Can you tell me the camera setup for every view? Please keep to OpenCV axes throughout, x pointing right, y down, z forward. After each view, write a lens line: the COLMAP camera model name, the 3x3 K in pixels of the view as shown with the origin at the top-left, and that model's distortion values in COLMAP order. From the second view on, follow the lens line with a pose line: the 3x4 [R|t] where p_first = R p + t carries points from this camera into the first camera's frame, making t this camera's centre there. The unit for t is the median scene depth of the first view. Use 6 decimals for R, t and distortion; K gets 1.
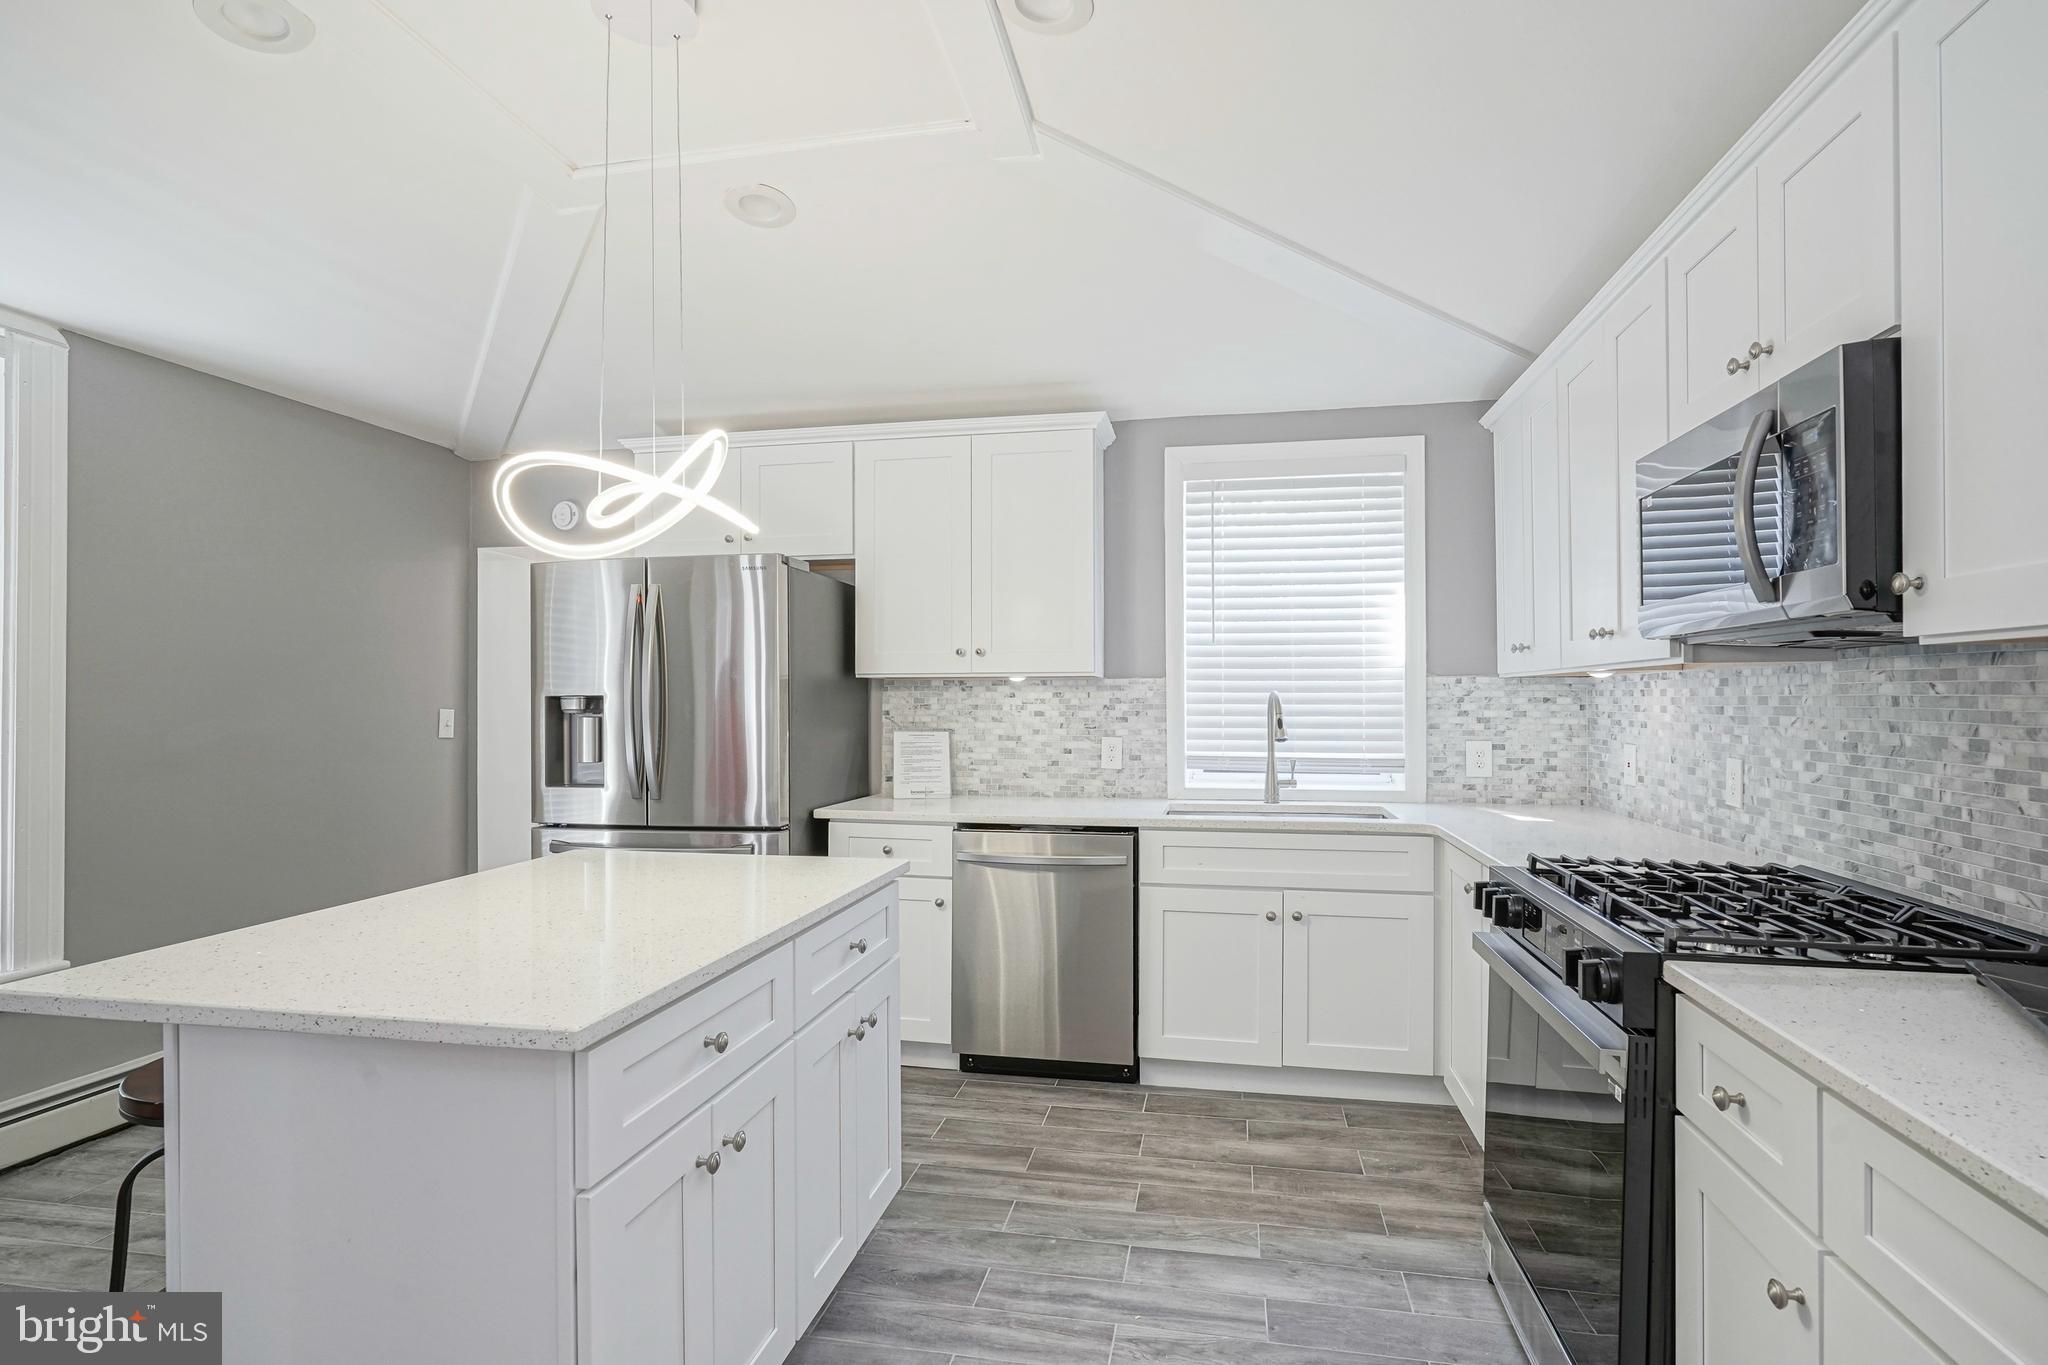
lens RADIAL K [[1014.1, 0, 1021.3], [0, 1014.1, 698.4], [0, 0, 1]] dist [-0.008178, 0.005350]
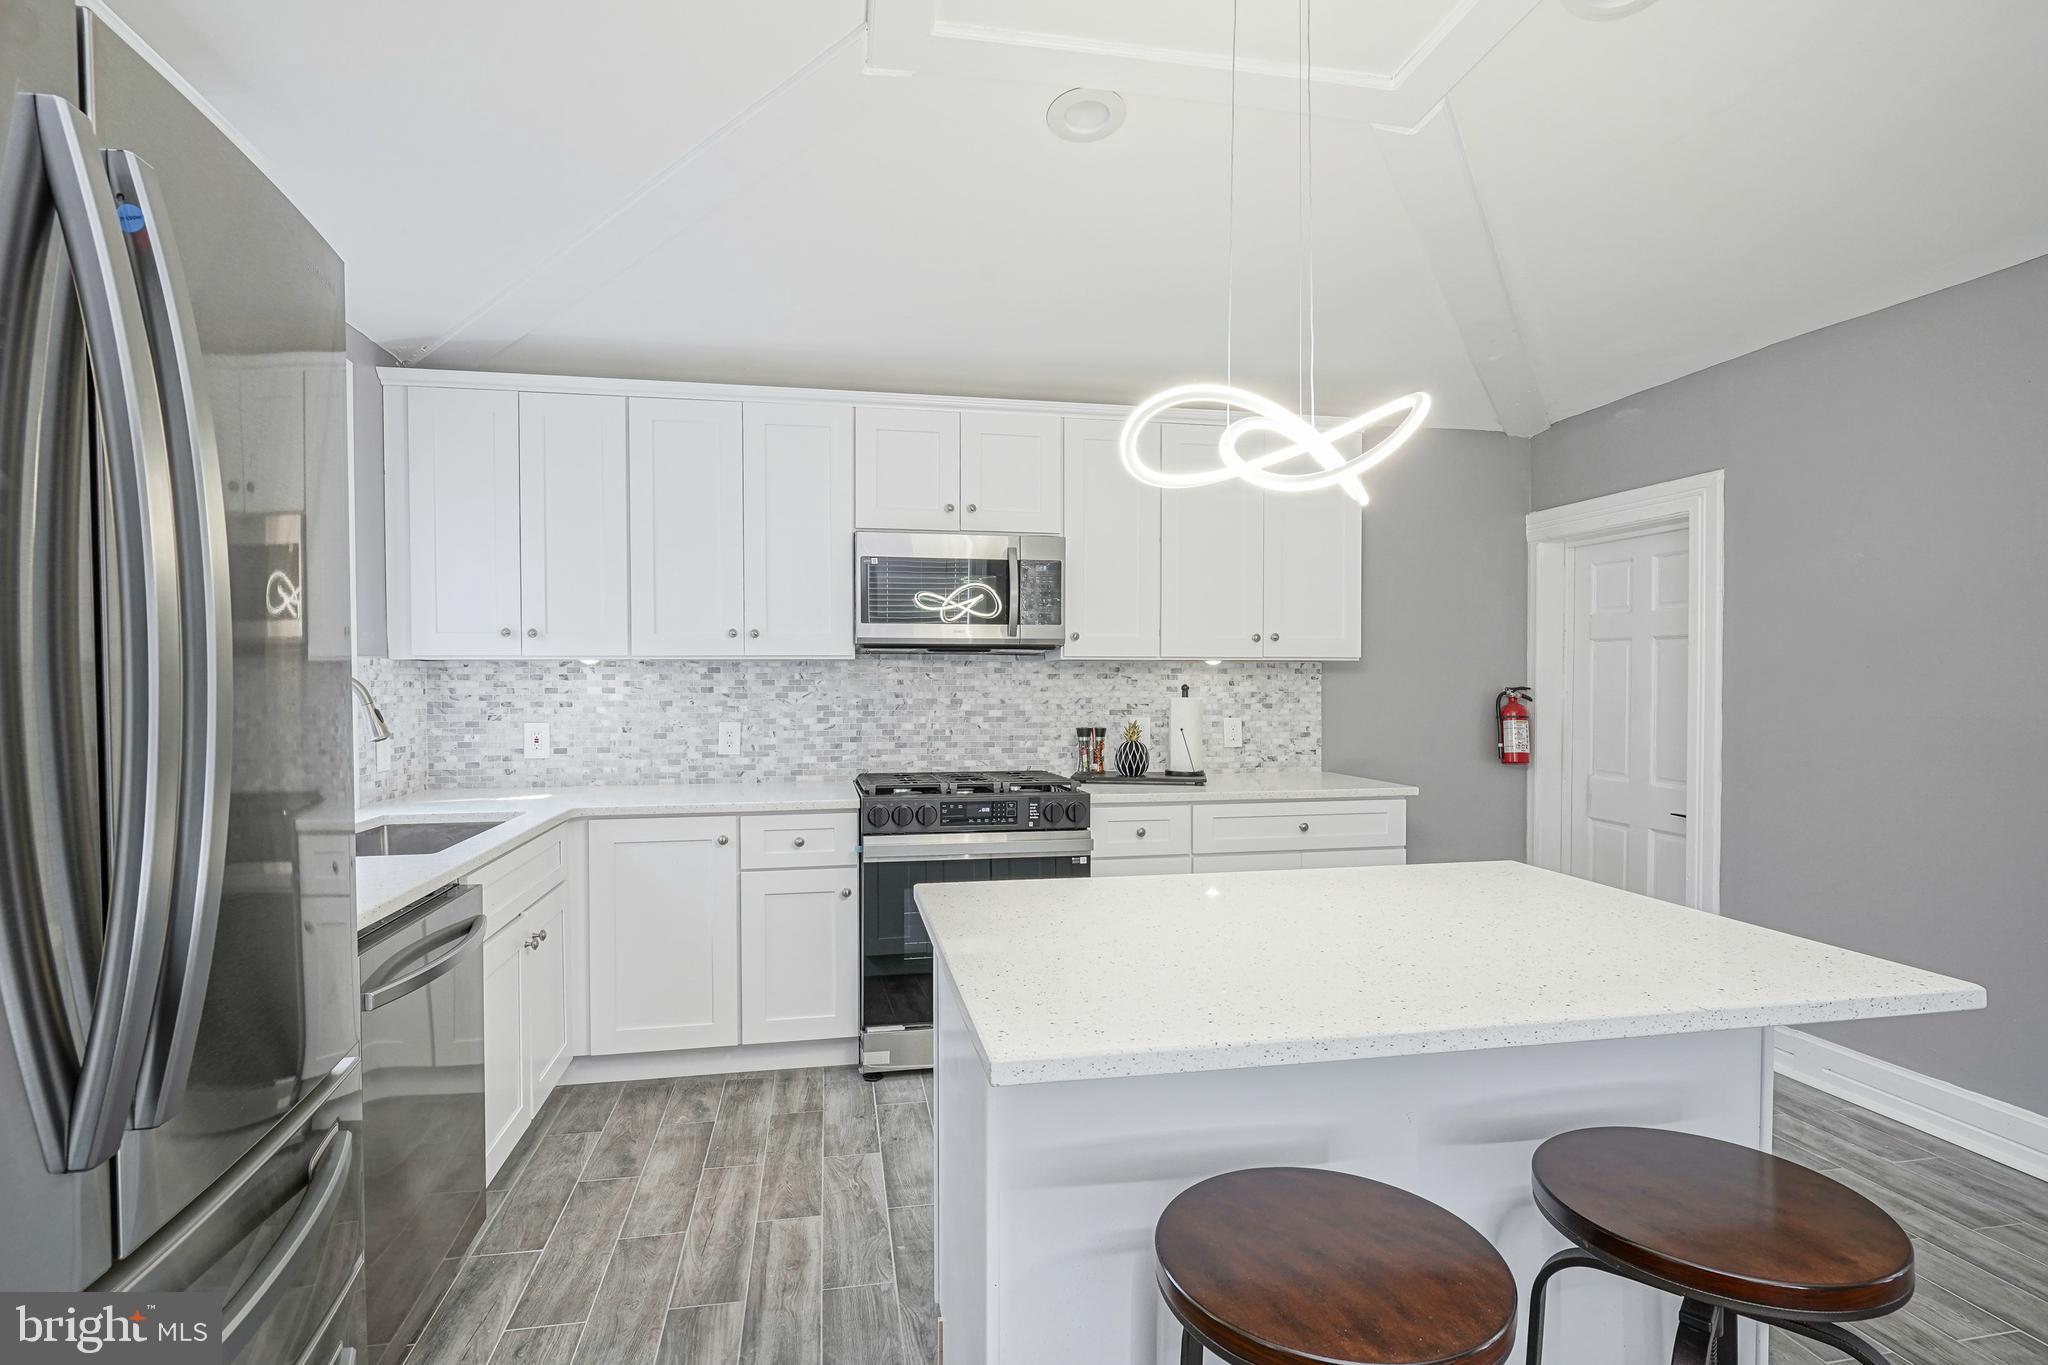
lens RADIAL K [[1014.1, 0, 1037.7], [0, 1014.1, 679.4], [0, 0, 1]] dist [-0.008178, 0.005350]
pose [[-0.390860, 0.007290, 0.920421, -0.762497], [0.003961, 0.999973, -0.006238, 0.007322], [-0.920442, 0.001208, -0.390878, 1.062992]]
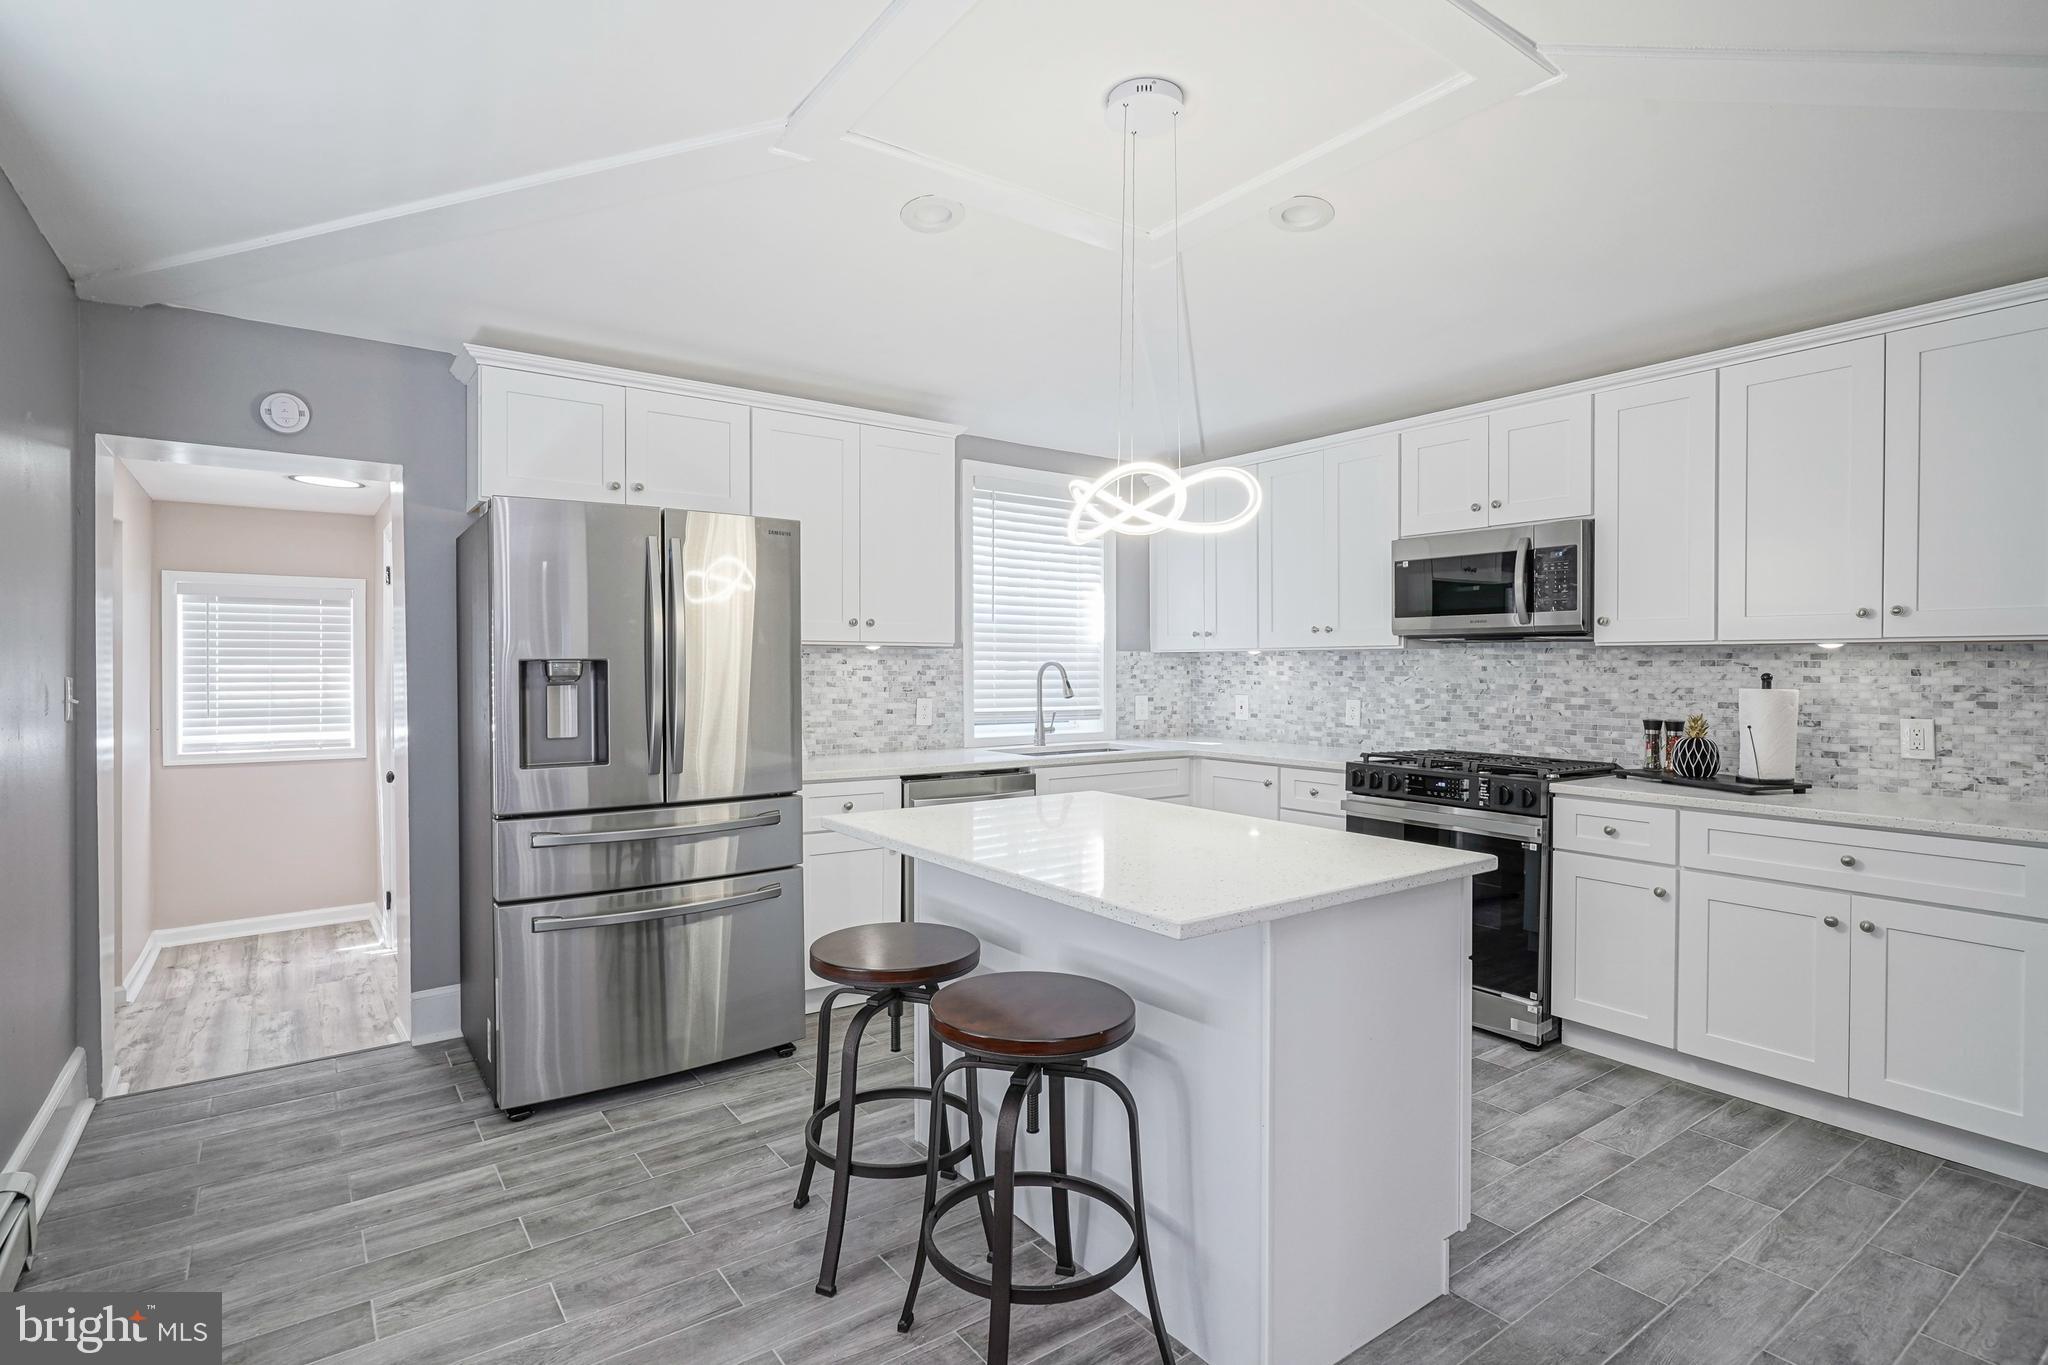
lens RADIAL K [[1014.1, 0, 998.0], [0, 1014.1, 682.5], [0, 0, 1]] dist [-0.008178, 0.005350]
pose [[0.685193, -0.008070, 0.728317, -0.992372], [-0.003881, 0.999884, 0.014731, 0.003033], [-0.728352, -0.012920, 0.685082, 0.187136]]
